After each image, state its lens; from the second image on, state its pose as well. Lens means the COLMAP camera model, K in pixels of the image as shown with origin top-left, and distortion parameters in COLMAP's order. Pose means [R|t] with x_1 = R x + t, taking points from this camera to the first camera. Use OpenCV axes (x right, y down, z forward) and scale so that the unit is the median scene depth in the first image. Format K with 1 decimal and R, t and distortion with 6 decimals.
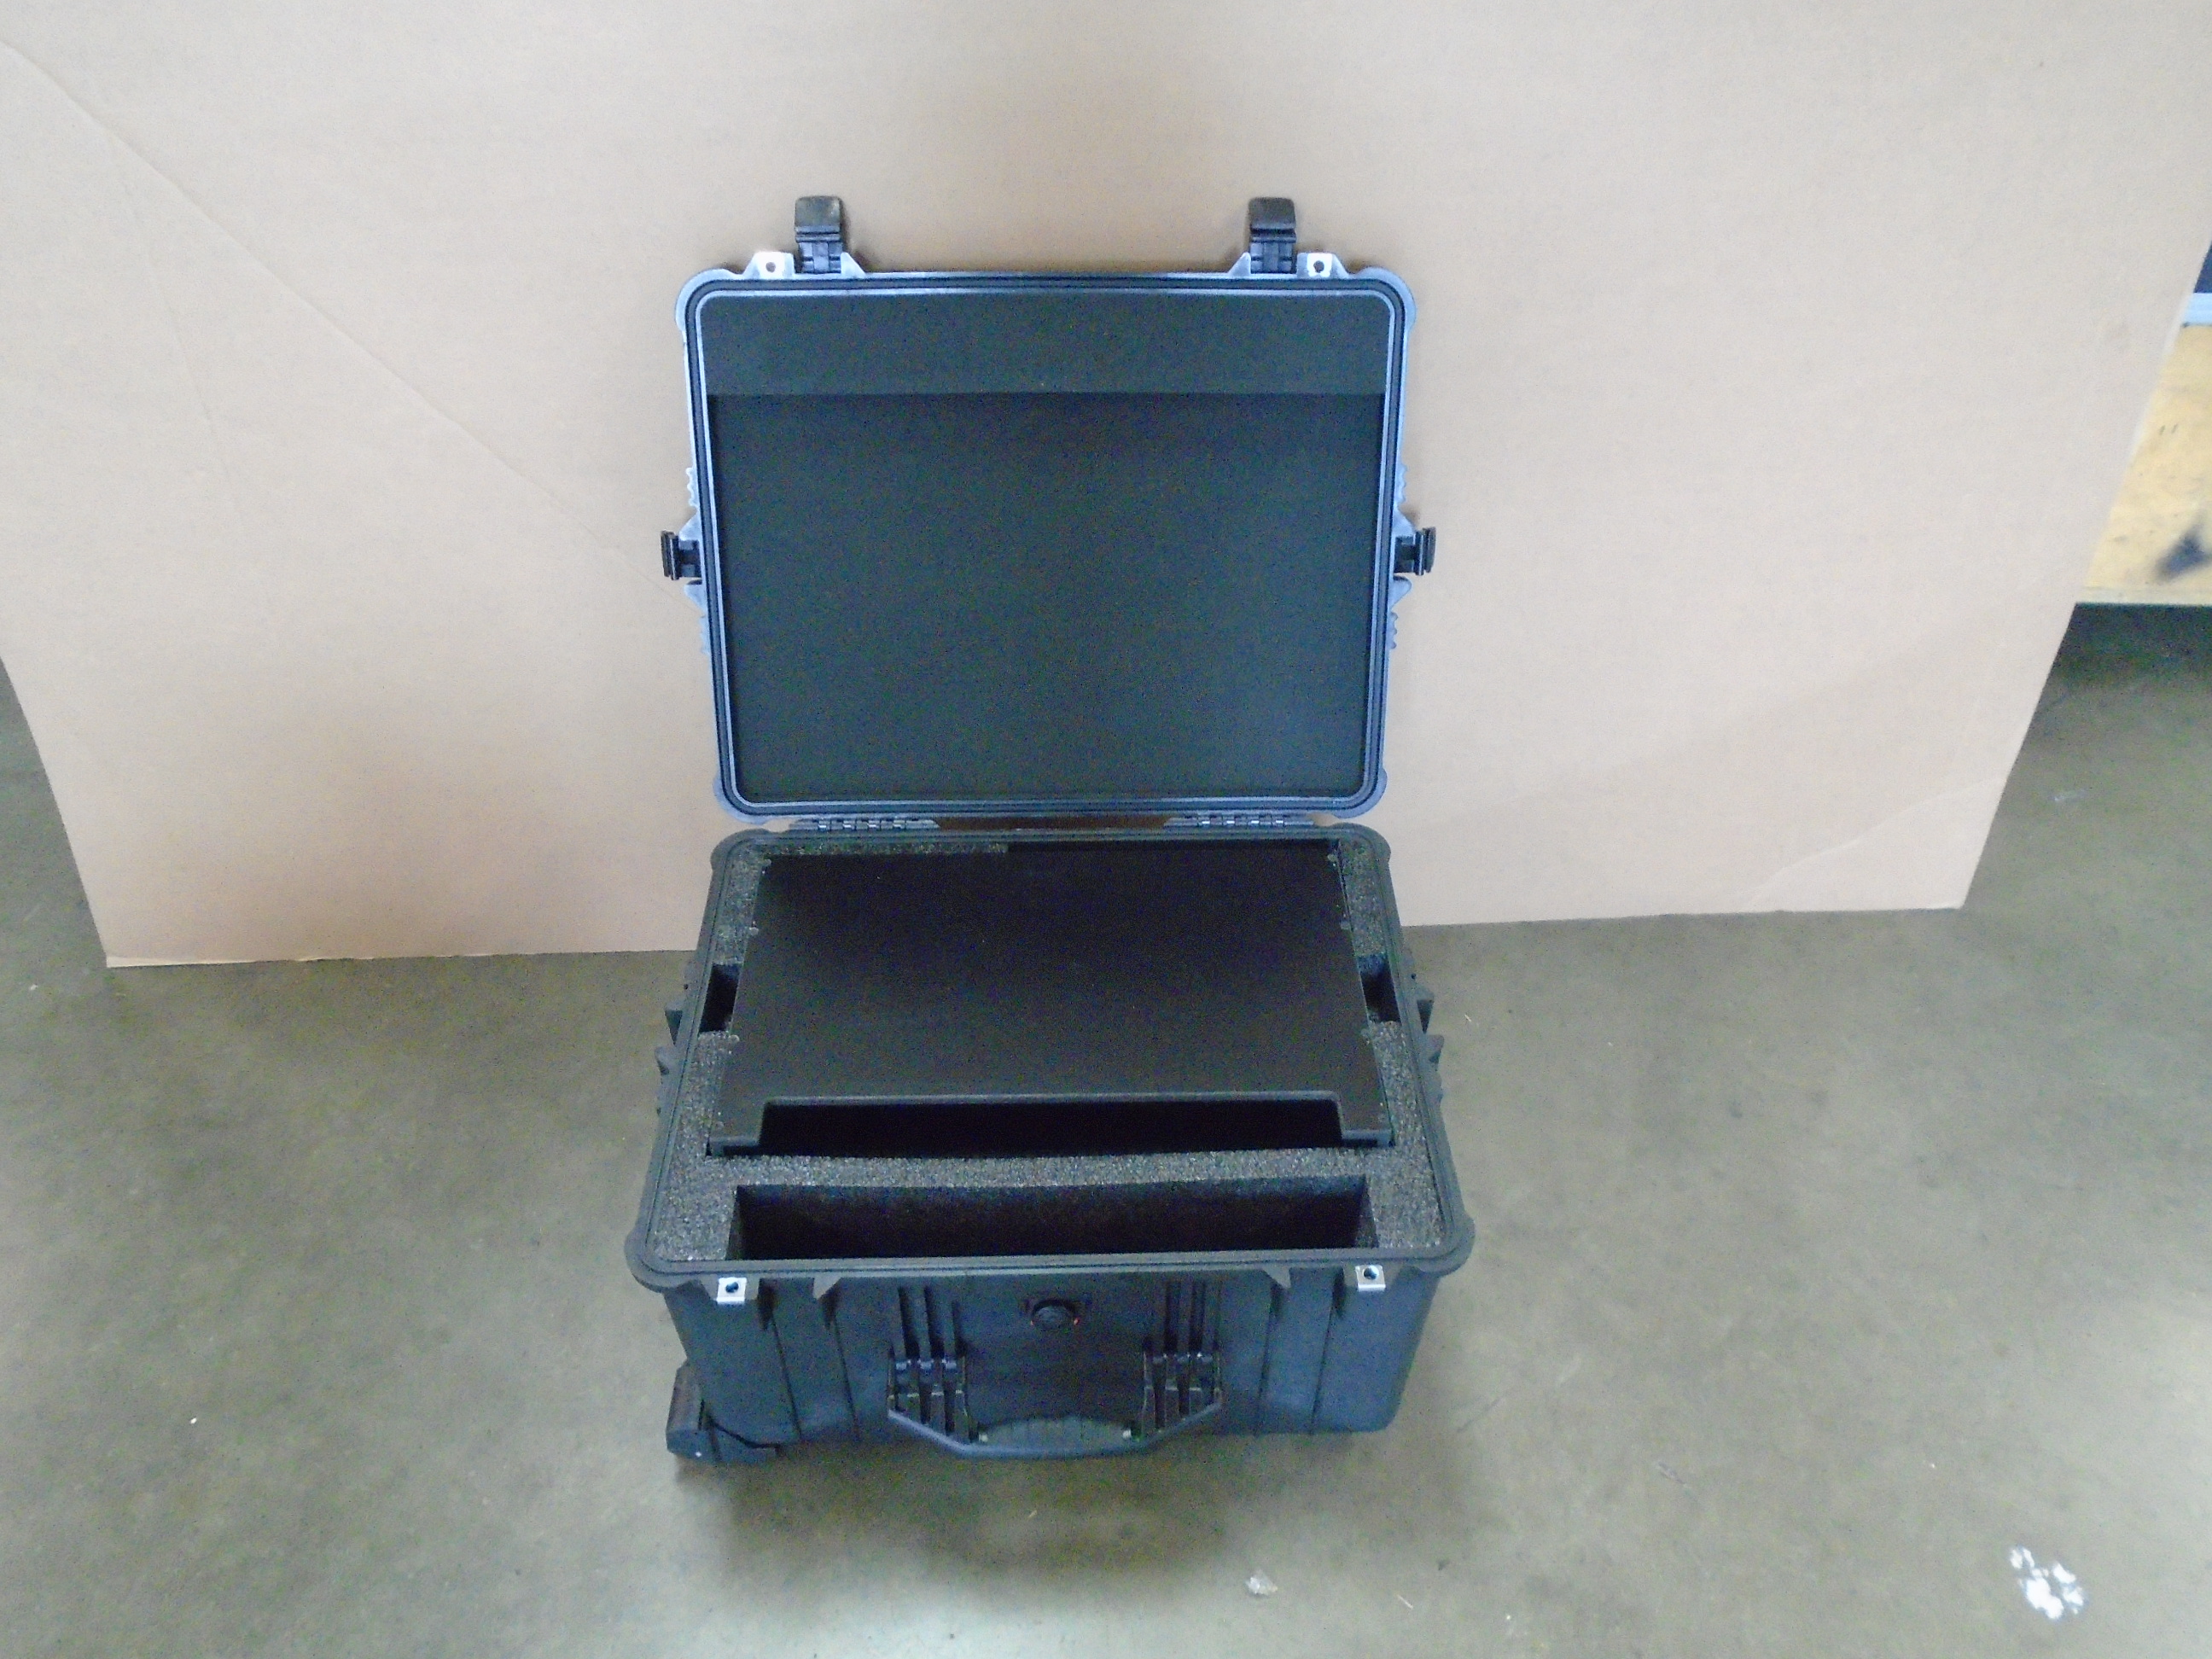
lens RADIAL K [[1688.1, 0, 1093.3], [0, 1688.1, 824.1], [0, 0, 1]] dist [-0.001377, -0.006212]
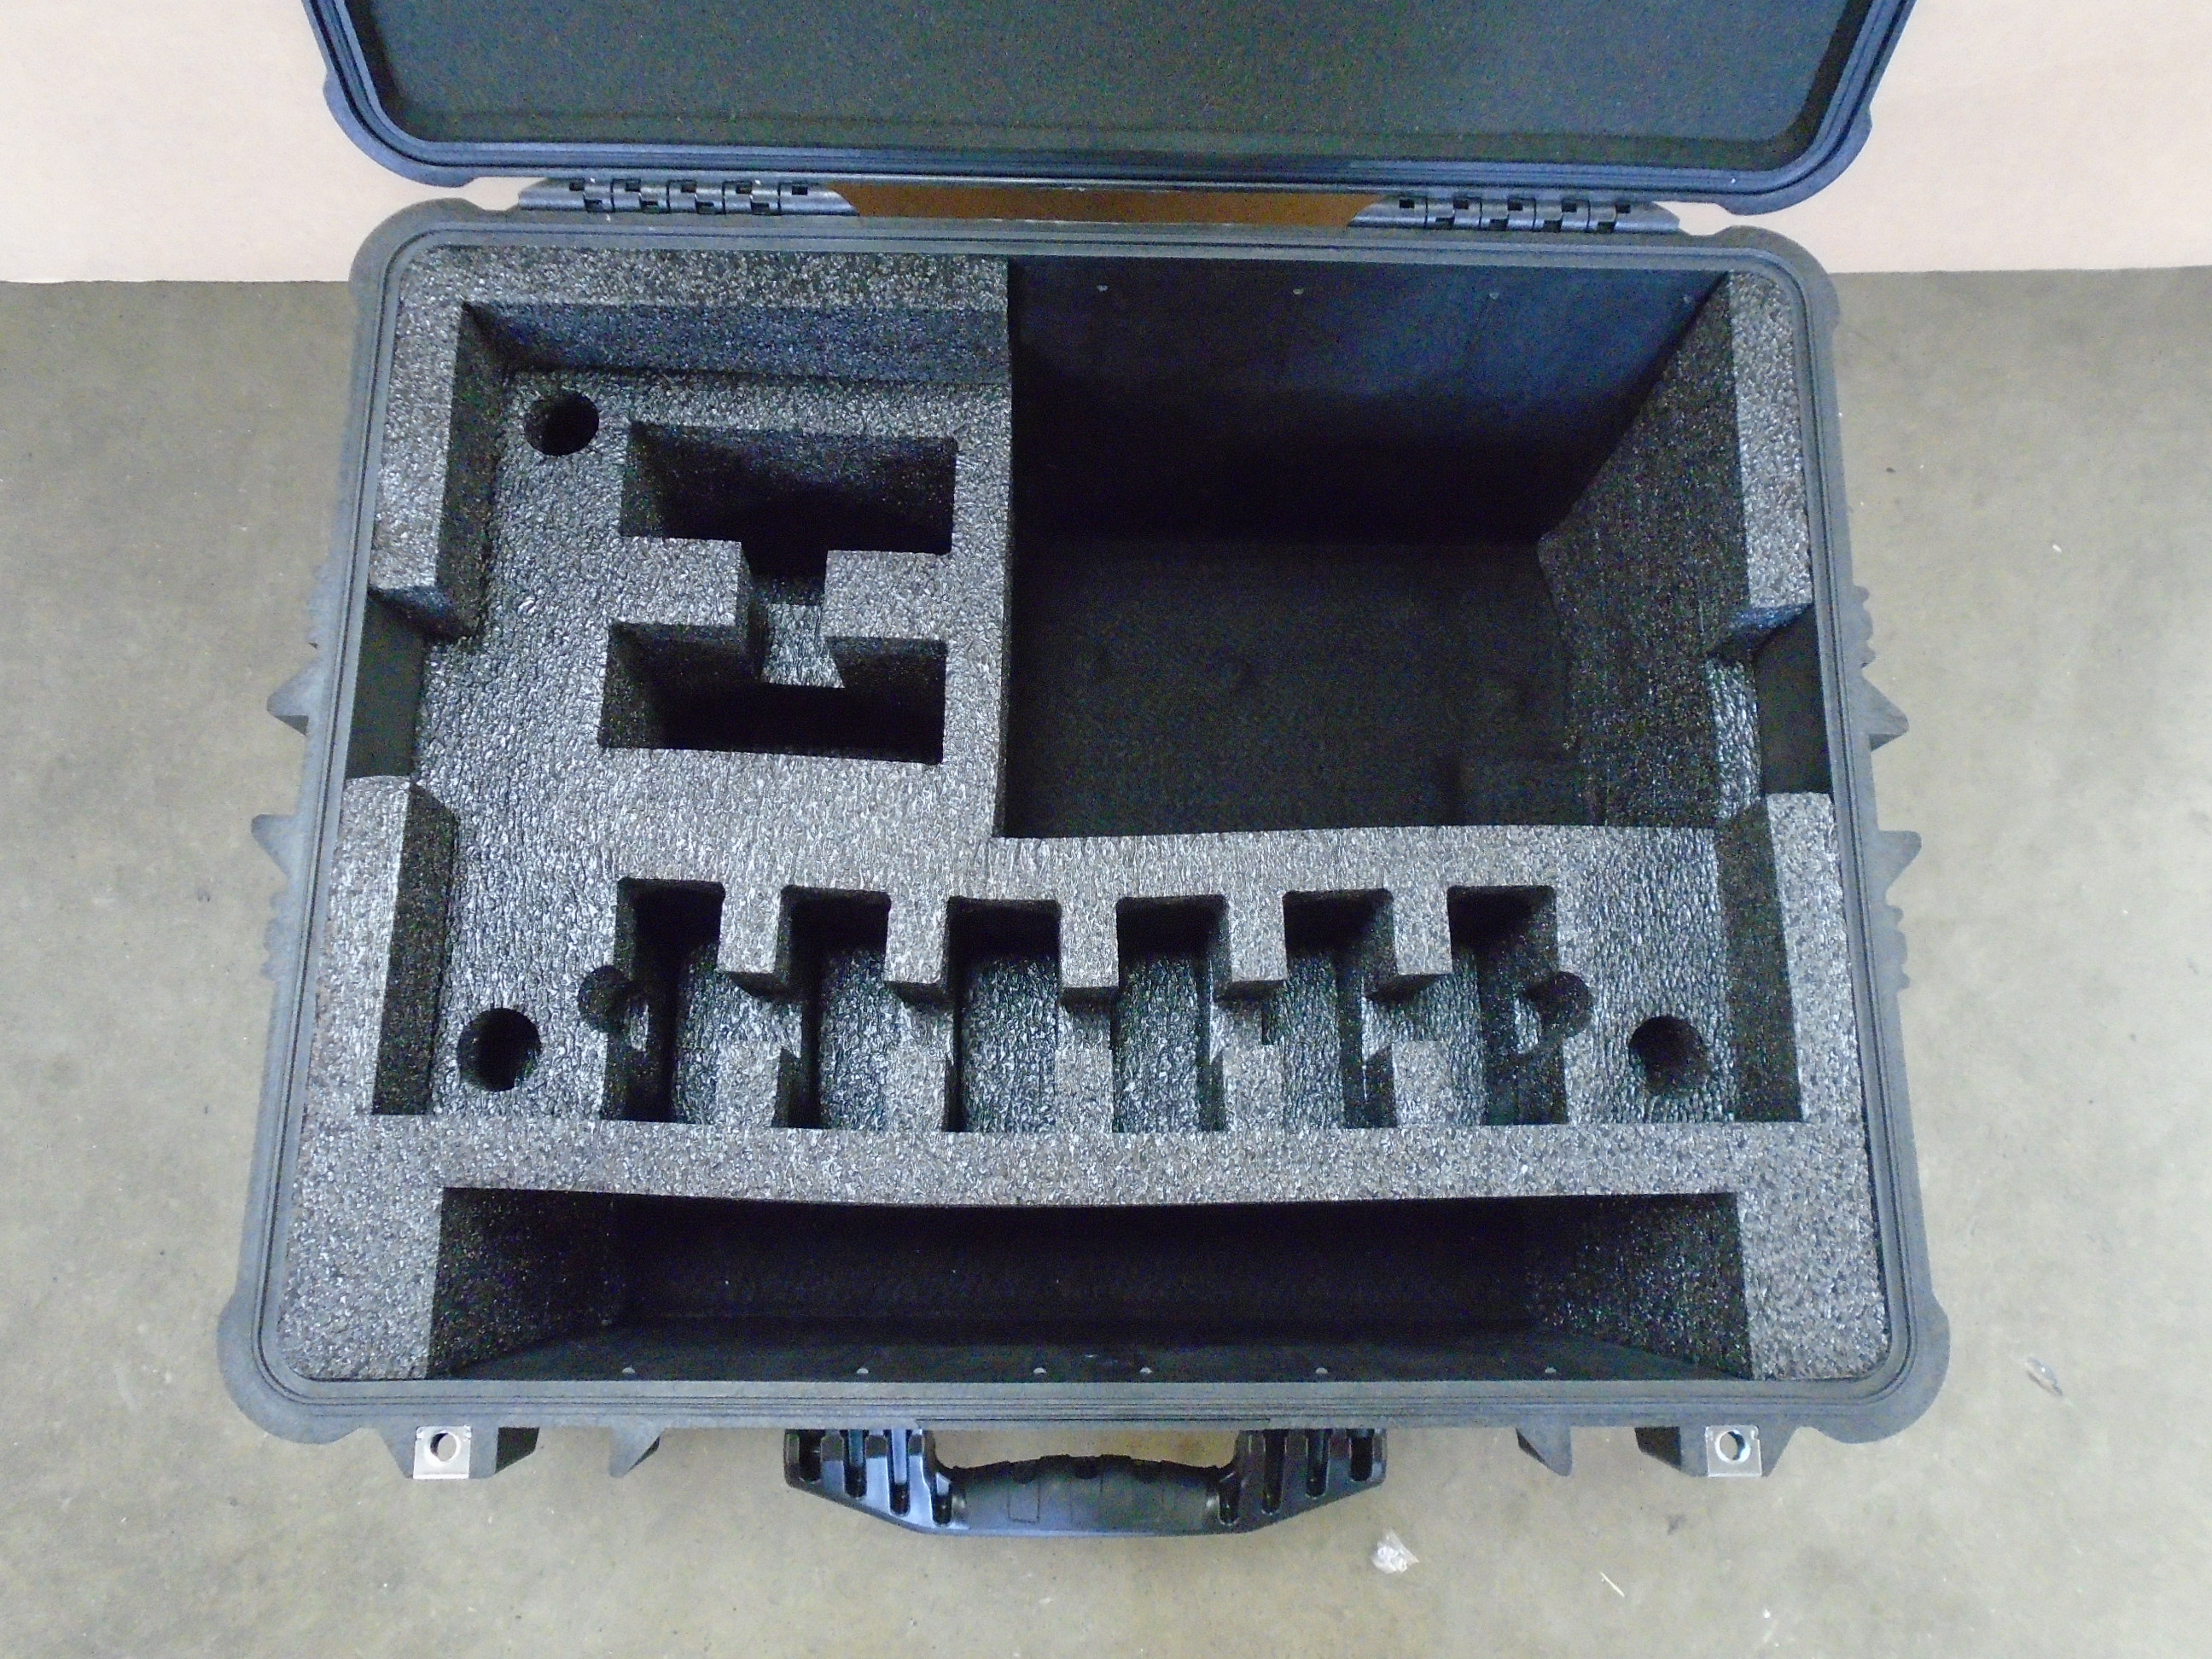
lens RADIAL K [[1688.1, 0, 1100.4], [0, 1688.1, 817.7], [0, 0, 1]] dist [-0.001377, -0.006212]
pose [[0.999332, 0.031995, 0.017645, -0.031414], [-0.036331, 0.818792, 0.572939, -0.137272], [0.003884, -0.573197, 0.819408, 0.591307]]
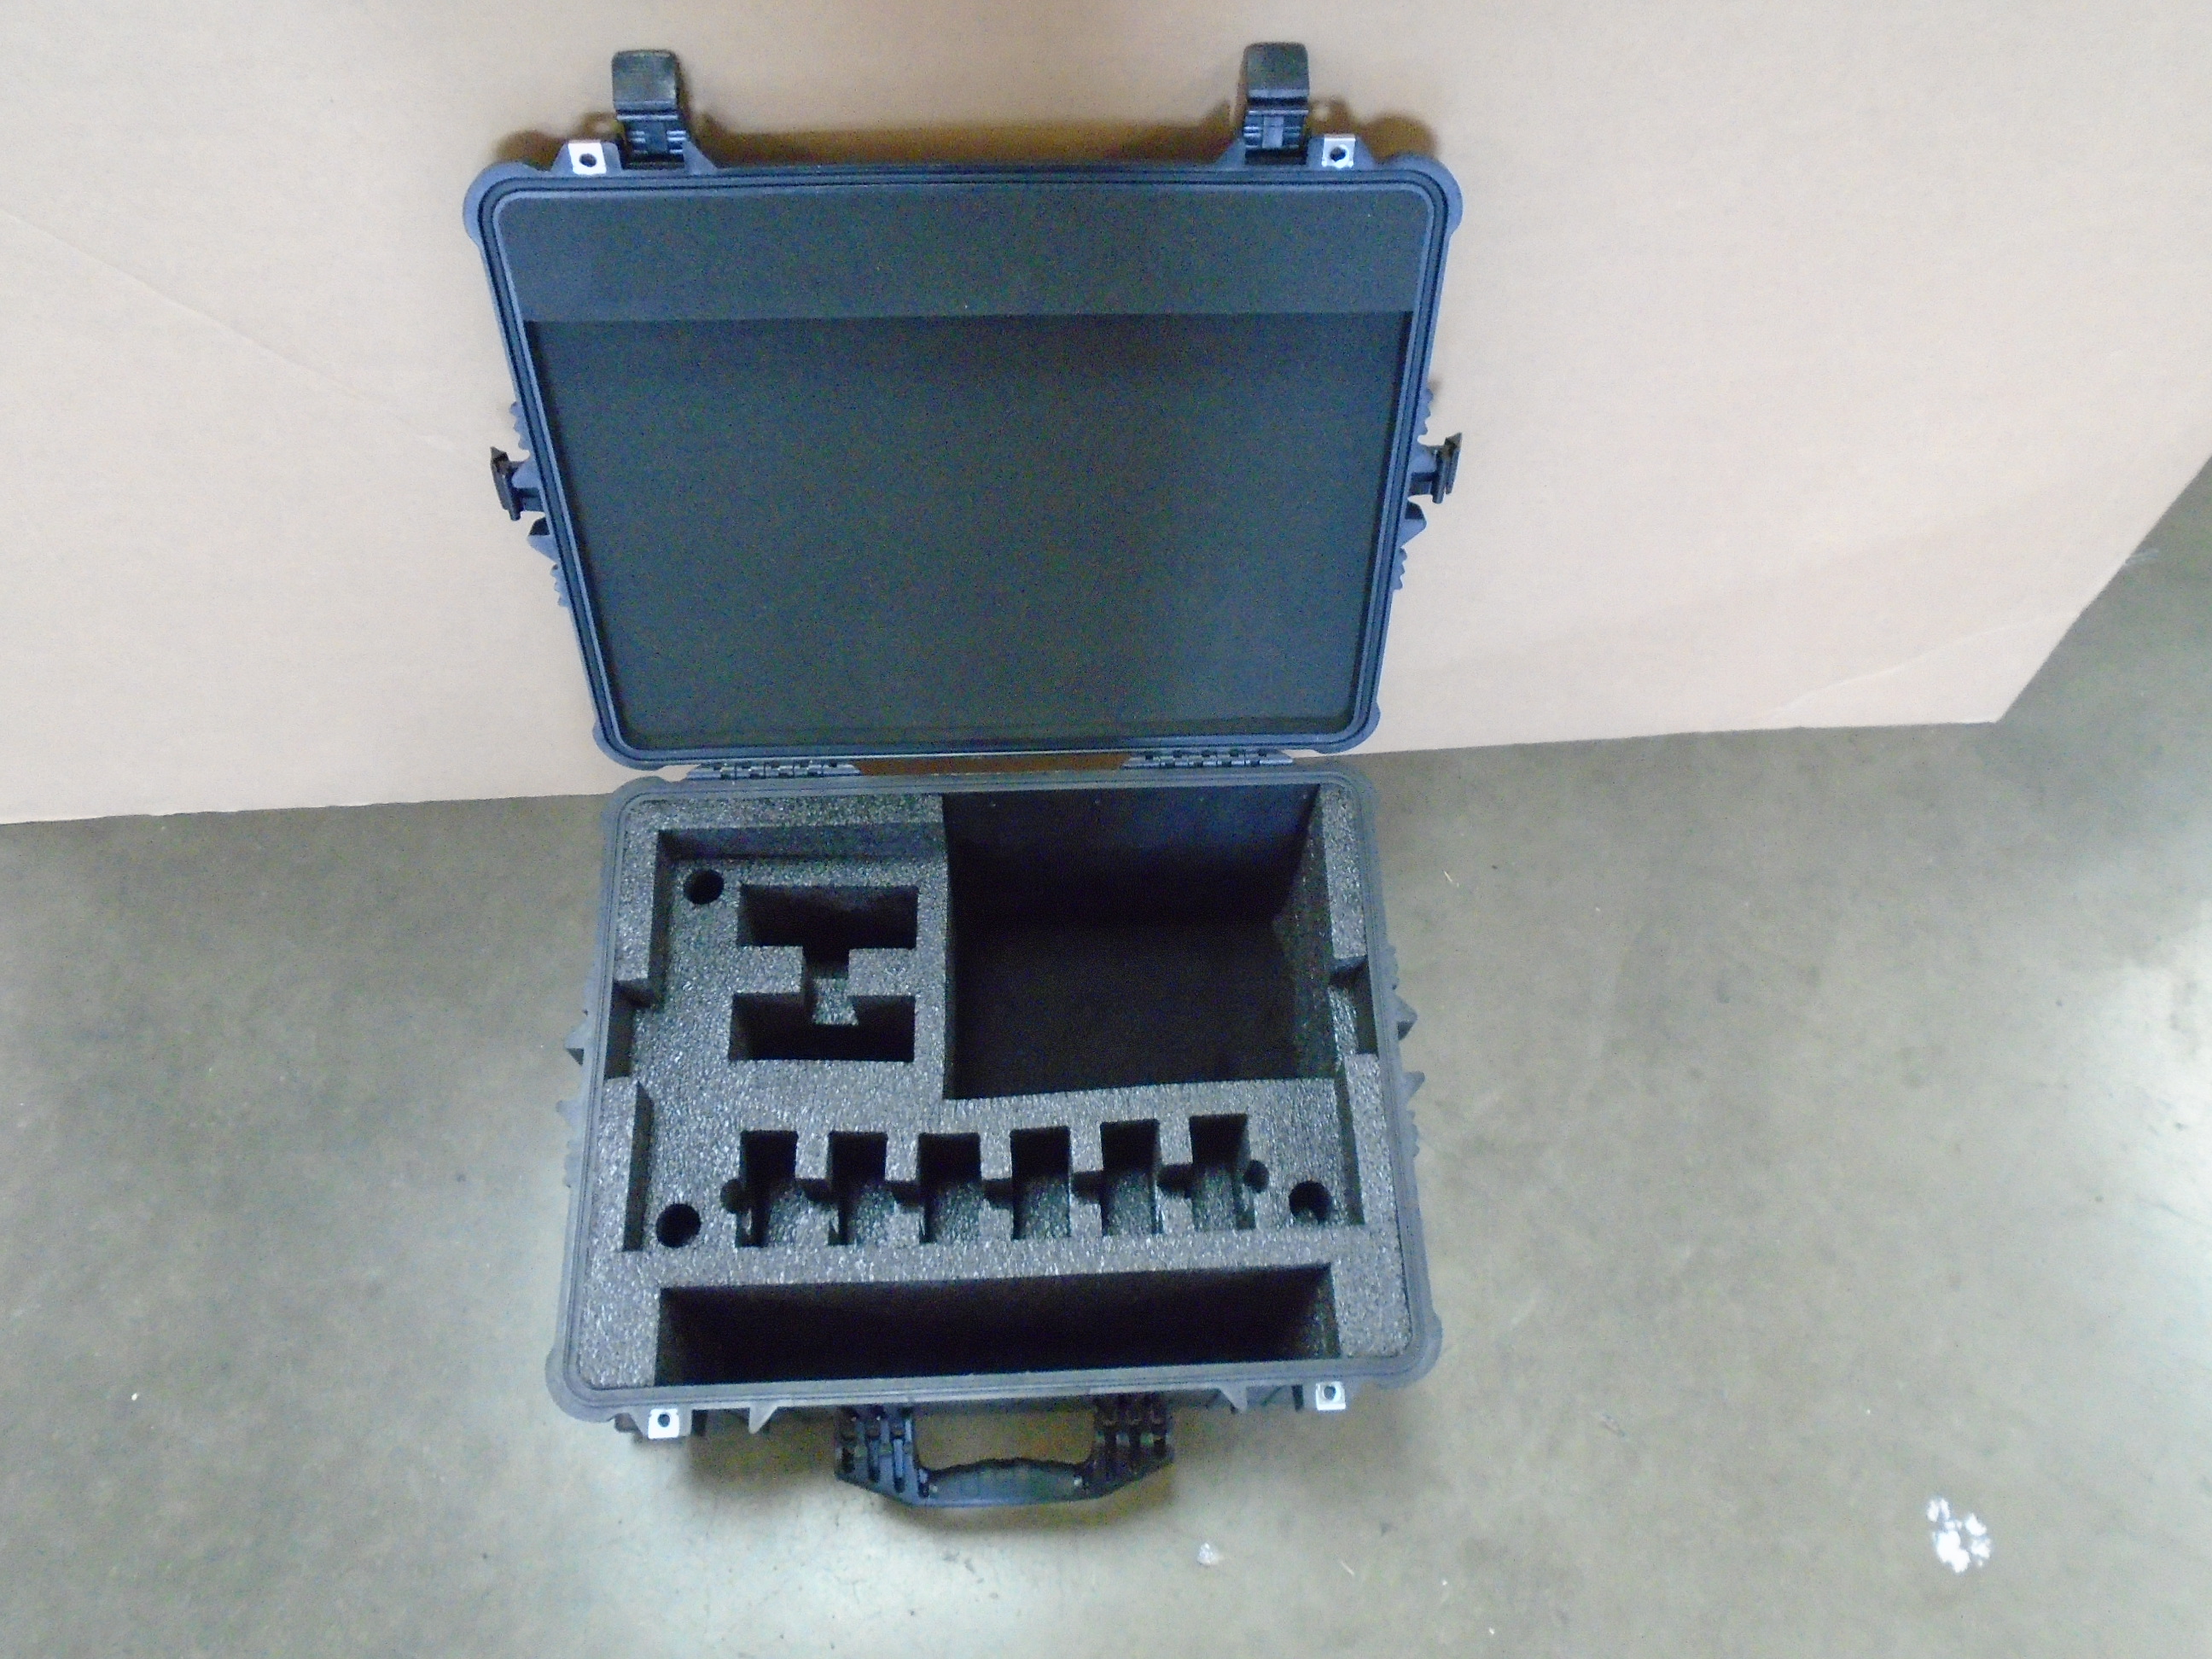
lens RADIAL K [[1688.1, 0, 1096.4], [0, 1688.1, 821.1], [0, 0, 1]] dist [-0.001377, -0.006212]
pose [[0.999644, -0.008579, 0.025263, 0.007536], [-0.001911, 0.921444, 0.388505, -0.342288], [-0.026612, -0.388415, 0.921100, 0.208436]]
